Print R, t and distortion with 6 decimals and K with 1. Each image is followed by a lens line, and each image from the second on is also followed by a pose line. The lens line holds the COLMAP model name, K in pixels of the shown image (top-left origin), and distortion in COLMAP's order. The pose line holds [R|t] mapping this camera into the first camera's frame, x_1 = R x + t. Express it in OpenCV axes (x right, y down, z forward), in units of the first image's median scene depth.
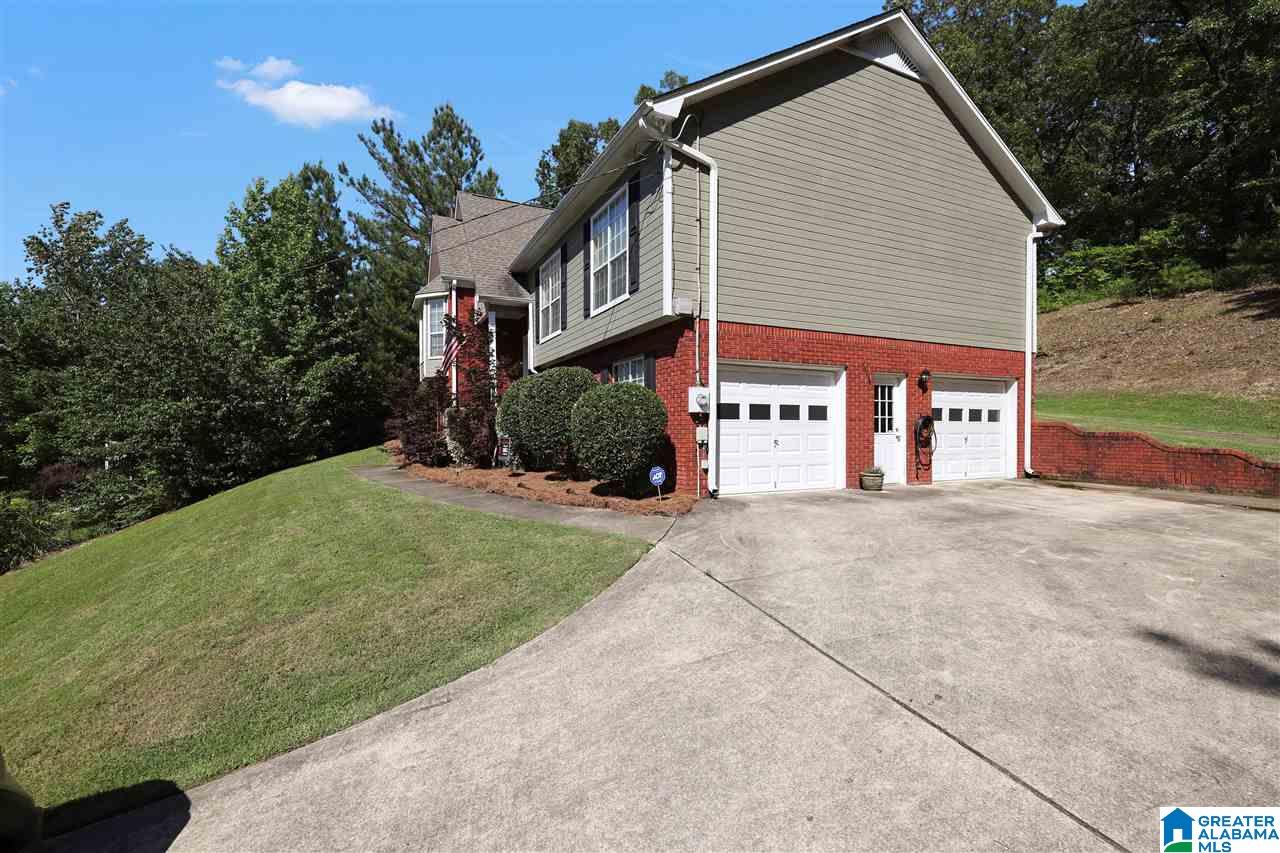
lens RADIAL K [[538.2, 0, 615.8], [0, 538.2, 433.4], [0, 0, 1]] dist [0.001654, -0.000689]
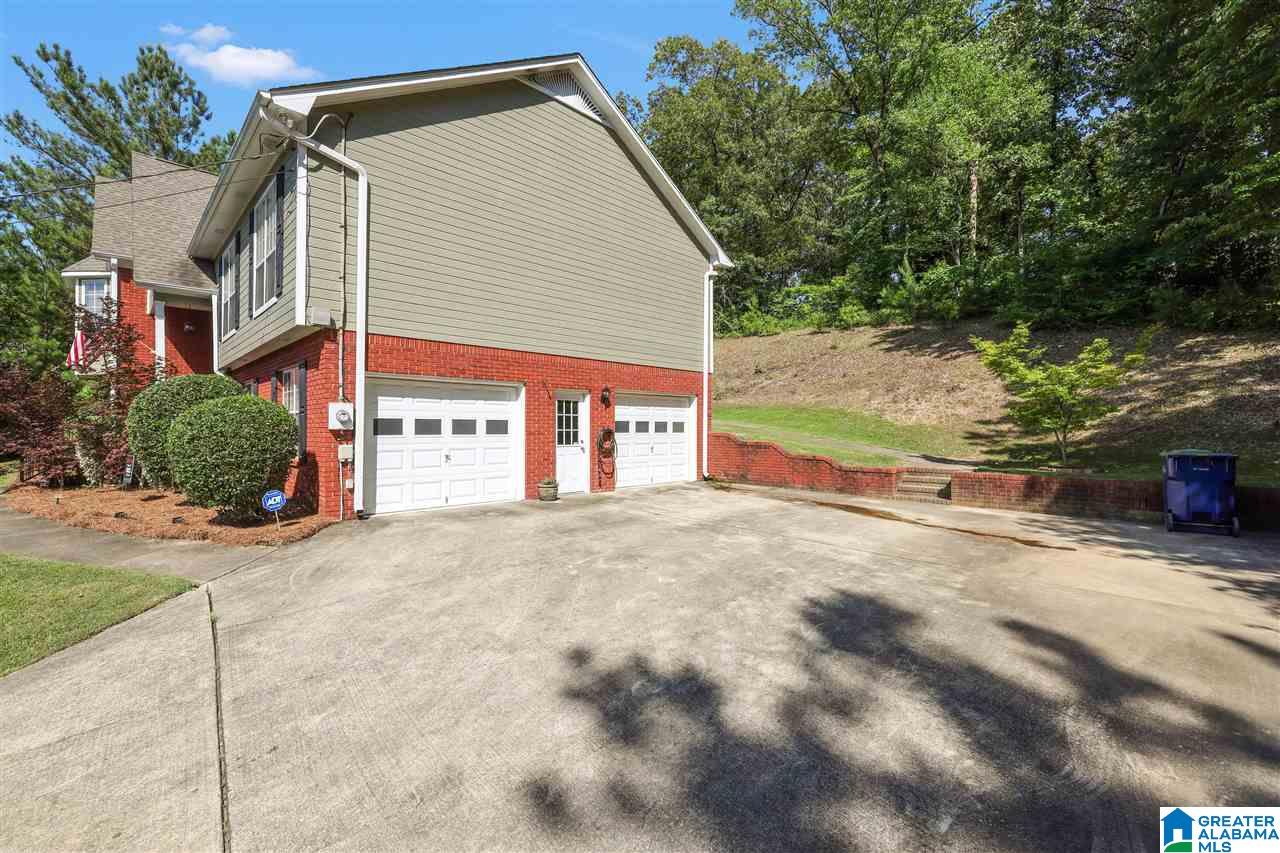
lens RADIAL K [[538.2, 0, 613.3], [0, 538.2, 427.3], [0, 0, 1]] dist [0.001654, -0.000689]
pose [[0.944500, 0.001375, 0.328507, 0.234862], [0.002446, 0.999934, -0.011219, -0.024483], [-0.328501, 0.011400, 0.944435, -0.040161]]
